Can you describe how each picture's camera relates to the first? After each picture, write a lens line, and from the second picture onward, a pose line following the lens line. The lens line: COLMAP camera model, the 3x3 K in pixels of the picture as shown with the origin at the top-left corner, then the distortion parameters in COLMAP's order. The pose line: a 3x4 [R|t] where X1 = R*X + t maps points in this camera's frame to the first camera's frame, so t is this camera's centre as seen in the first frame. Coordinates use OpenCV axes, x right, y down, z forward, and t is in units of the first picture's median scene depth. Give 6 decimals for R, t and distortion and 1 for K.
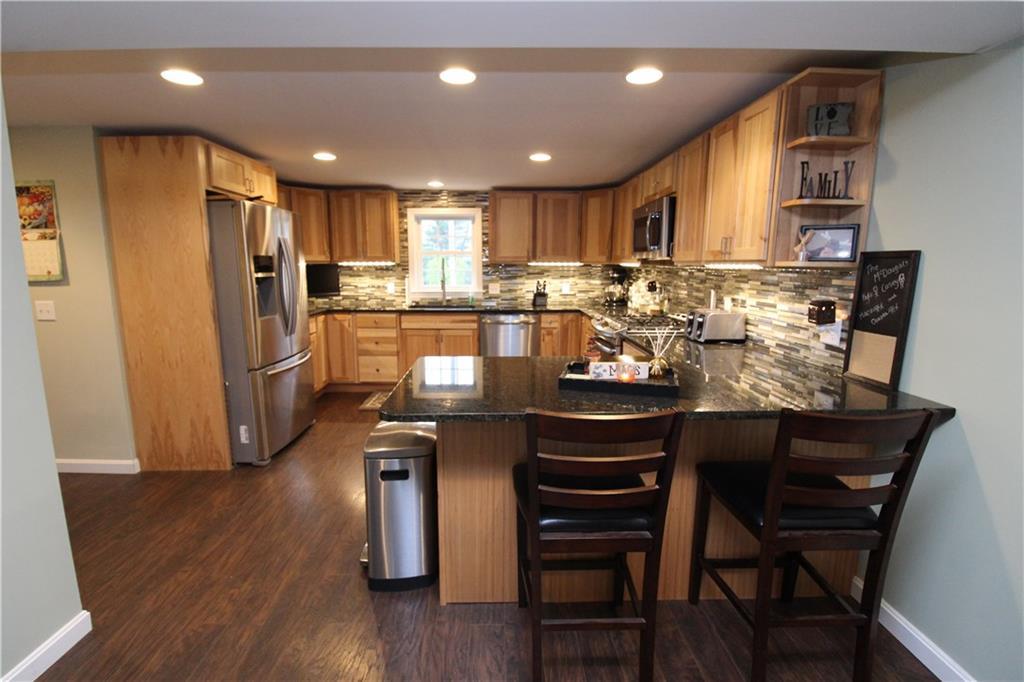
lens RADIAL K [[464.1, 0, 512.0], [0, 464.1, 341.0], [0, 0, 1]] dist [-0.000821, -0.009673]
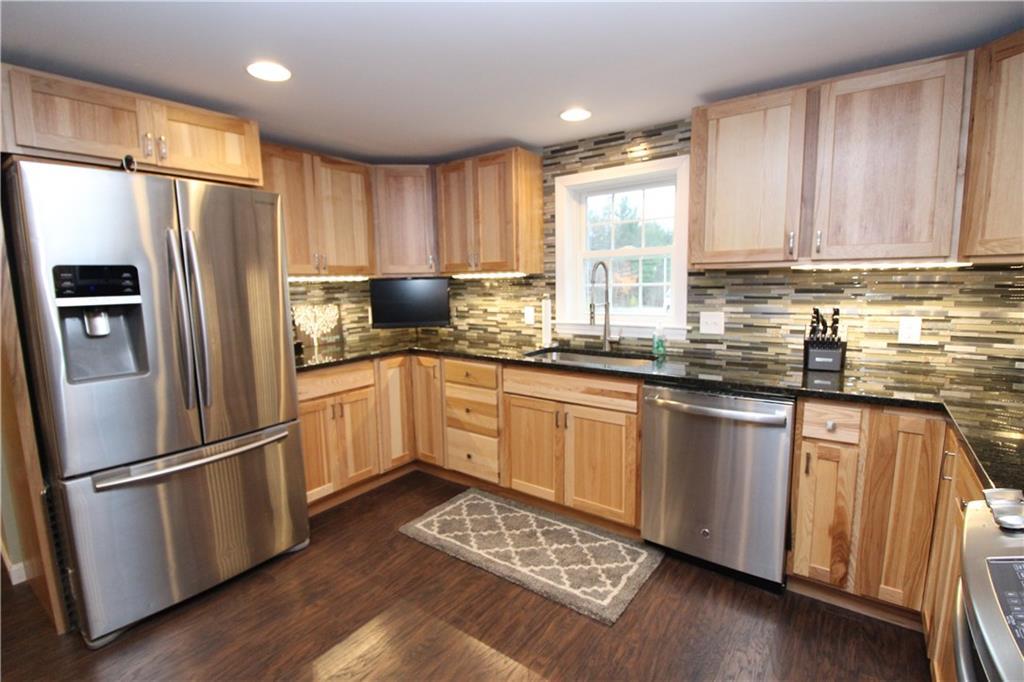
lens RADIAL K [[464.1, 0, 512.0], [0, 464.1, 341.0], [0, 0, 1]] dist [-0.000821, -0.009673]
pose [[0.785059, 0.064366, -0.616067, 0.097679], [-0.081144, 0.996702, 0.000731, -0.081179], [0.614083, 0.049416, 0.787693, 0.526357]]
